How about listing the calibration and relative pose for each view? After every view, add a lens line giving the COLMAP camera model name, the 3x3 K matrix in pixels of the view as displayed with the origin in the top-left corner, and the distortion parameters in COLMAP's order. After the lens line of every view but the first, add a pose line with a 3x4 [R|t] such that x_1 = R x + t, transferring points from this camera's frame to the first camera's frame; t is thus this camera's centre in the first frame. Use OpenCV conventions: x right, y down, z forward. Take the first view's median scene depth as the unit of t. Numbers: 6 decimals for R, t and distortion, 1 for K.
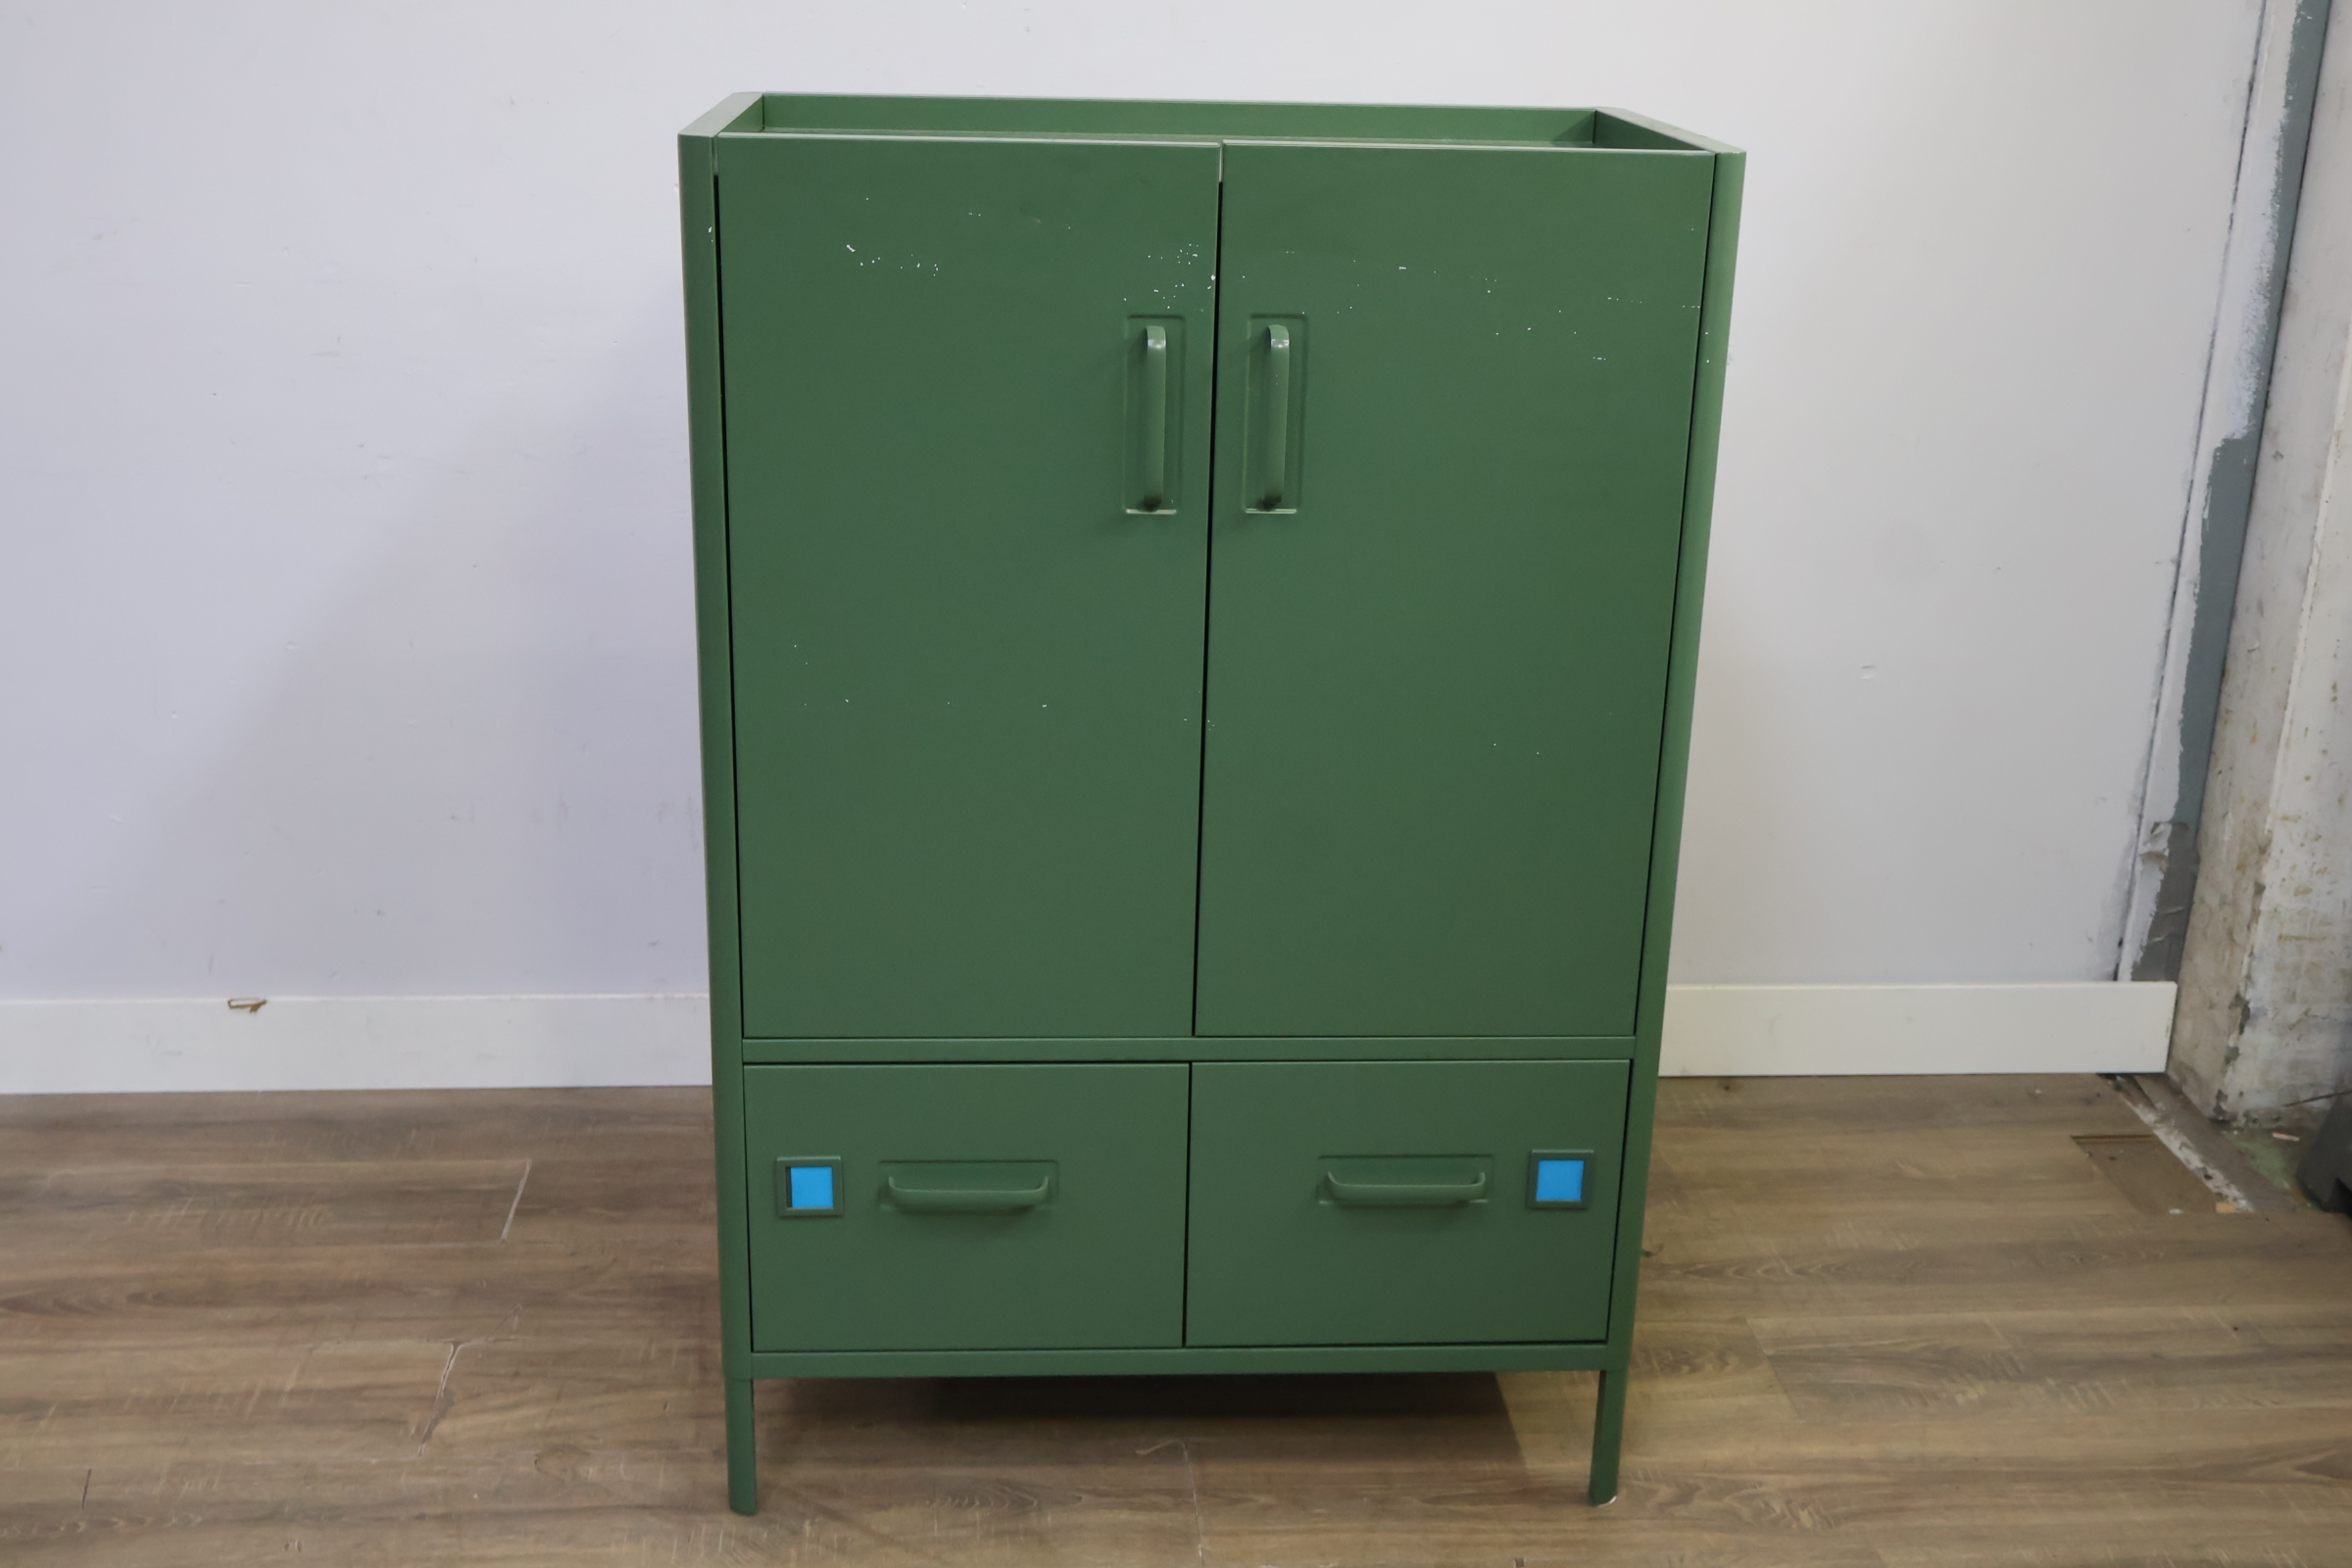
lens RADIAL K [[2653.6, 0, 1171.1], [0, 2653.6, 787.3], [0, 0, 1]] dist [0.000090, -0.009669]
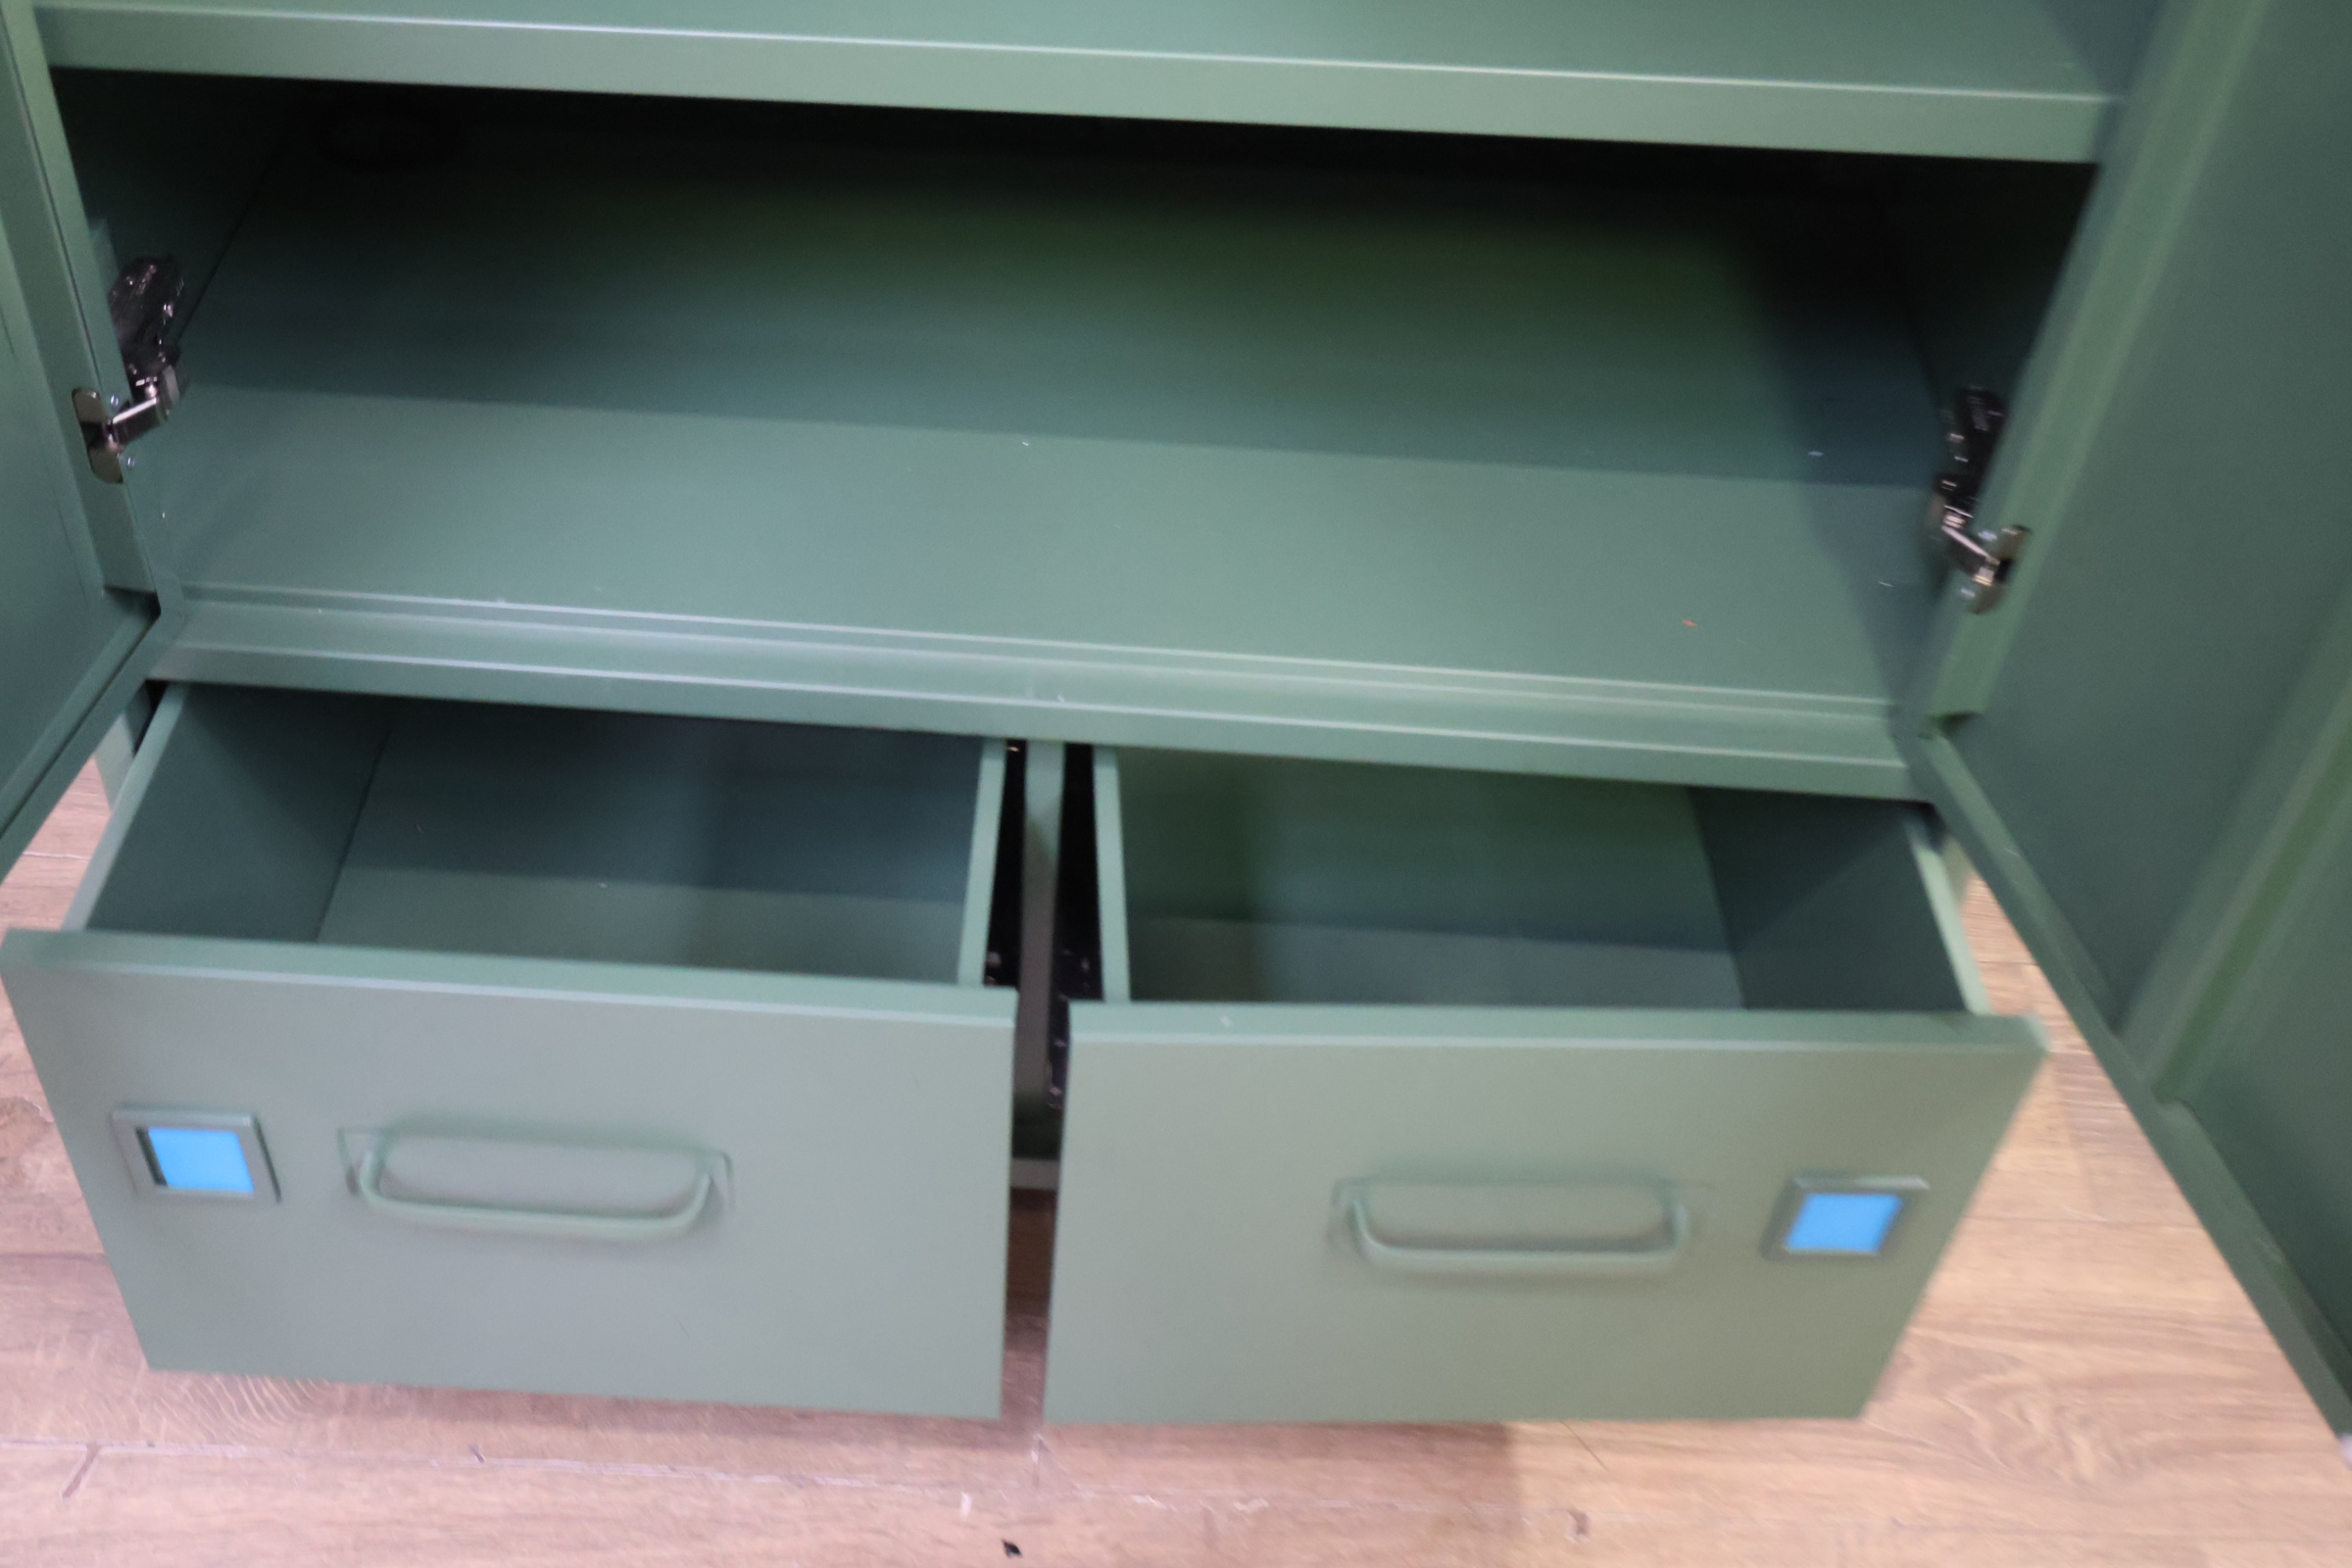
lens RADIAL K [[2625.4, 0, 1169.5], [0, 2625.4, 784.3], [0, 0, 1]] dist [-0.004580, -0.018808]
pose [[0.995134, 0.093753, -0.030312, 0.035808], [-0.071211, 0.896947, 0.436365, -0.078500], [0.068099, -0.432084, 0.899259, 0.446344]]
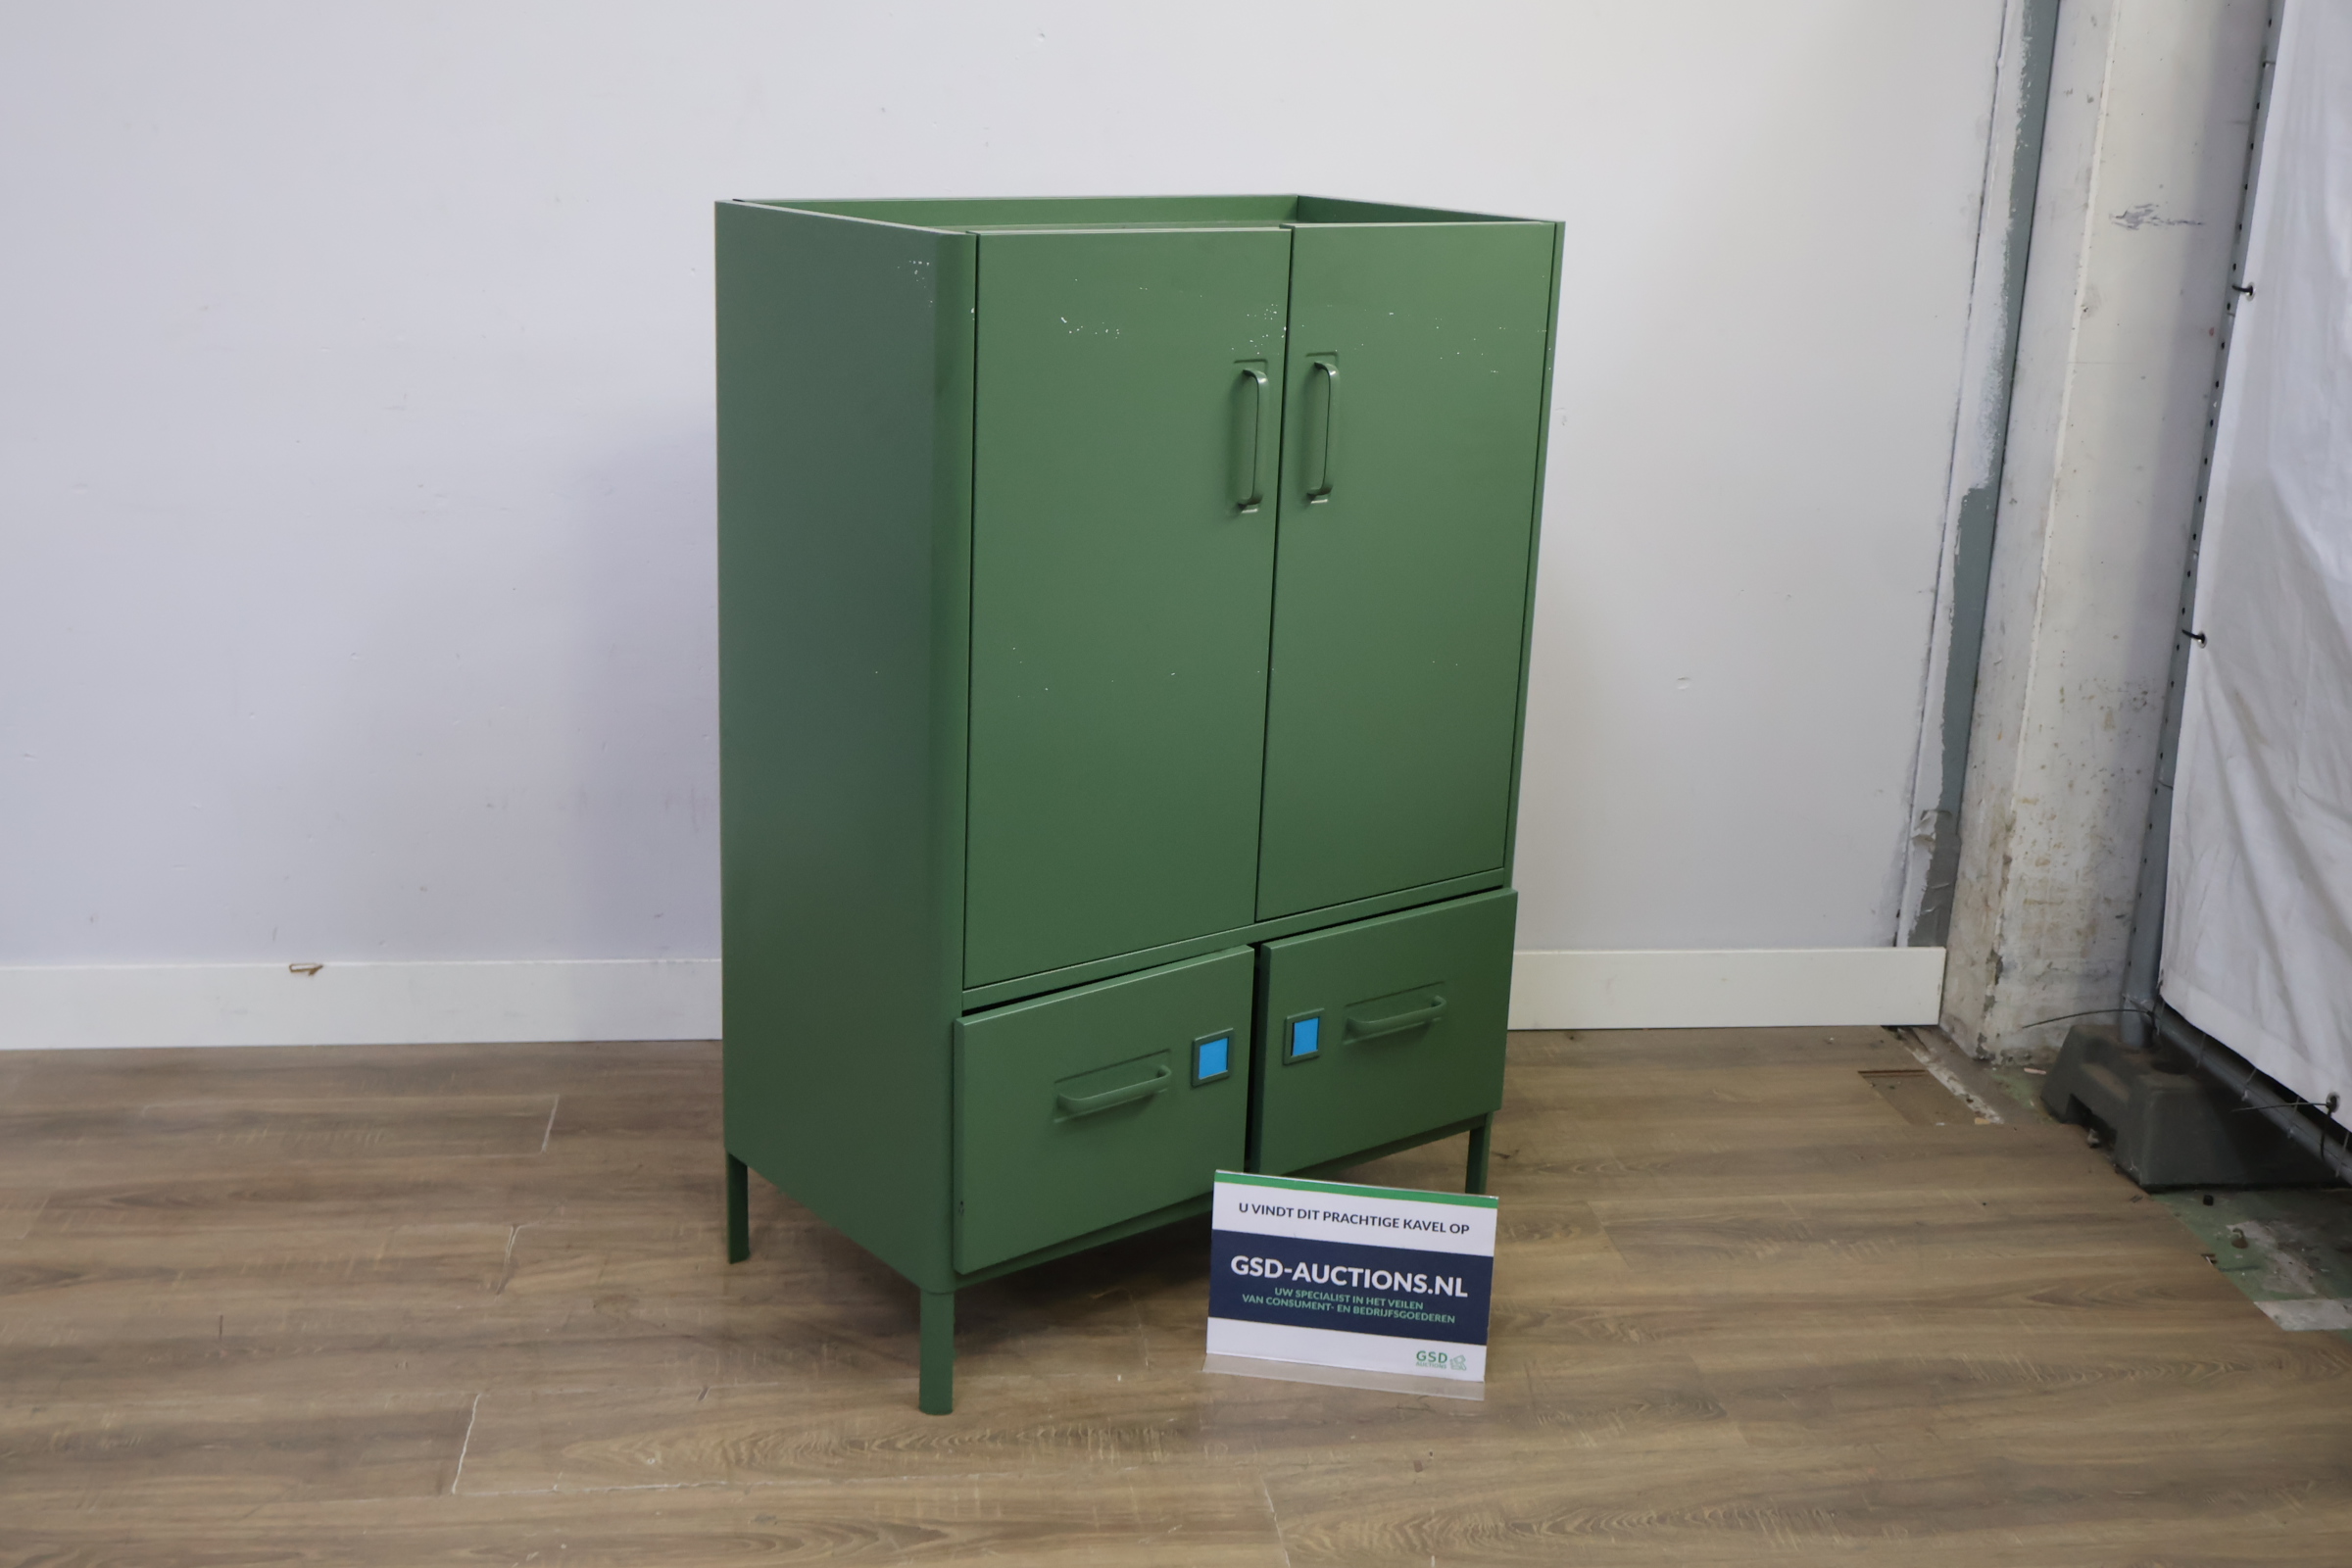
lens RADIAL K [[2659.9, 0, 1173.7], [0, 2659.9, 771.2], [0, 0, 1]] dist [-0.015269, 0.025525]
pose [[0.998604, -0.002455, 0.052760, -0.033359], [0.005279, 0.998557, -0.053450, 0.065560], [-0.052552, 0.053654, 0.997176, -0.199979]]
